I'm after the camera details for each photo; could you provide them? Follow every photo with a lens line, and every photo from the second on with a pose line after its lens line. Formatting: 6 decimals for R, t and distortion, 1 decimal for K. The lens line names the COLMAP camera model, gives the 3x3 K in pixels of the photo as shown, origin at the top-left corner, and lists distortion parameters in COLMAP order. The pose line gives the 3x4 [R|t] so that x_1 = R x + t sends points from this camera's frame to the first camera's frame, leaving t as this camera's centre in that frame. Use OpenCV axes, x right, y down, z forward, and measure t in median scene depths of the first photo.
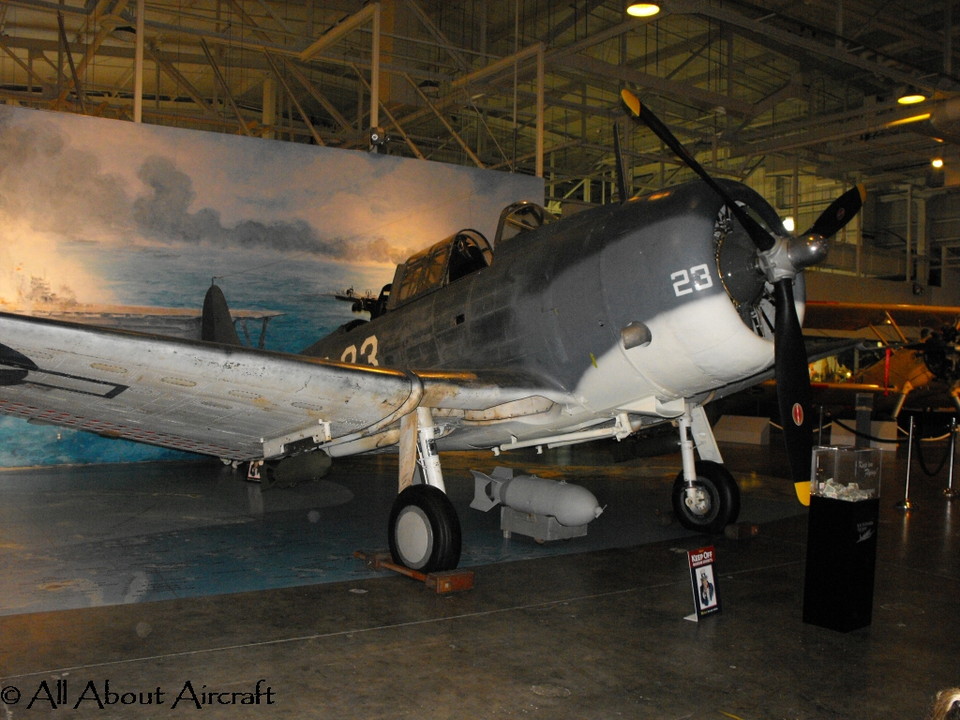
lens RADIAL K [[876.6, 0, 486.4], [0, 876.6, 372.1], [0, 0, 1]] dist [-0.200939, 0.202501]
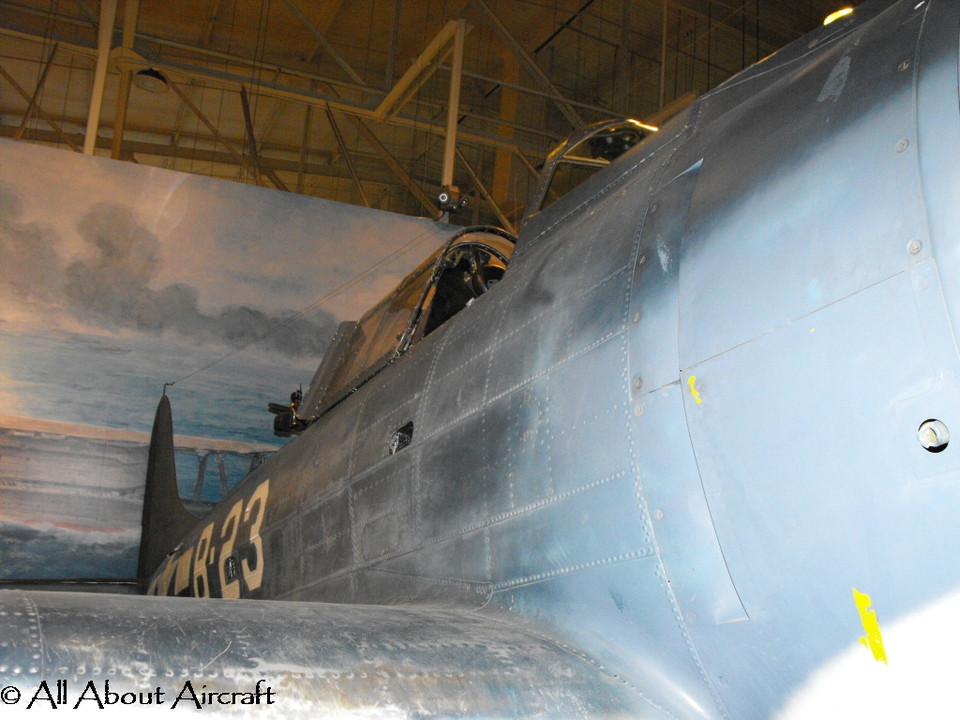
lens RADIAL K [[876.6, 0, 486.4], [0, 876.6, 372.1], [0, 0, 1]] dist [-0.200939, 0.202501]
pose [[0.982836, 0.027742, -0.182384, 0.036352], [-0.061688, 0.981141, -0.183186, -0.015775], [0.173862, 0.191293, 0.966012, 0.416489]]
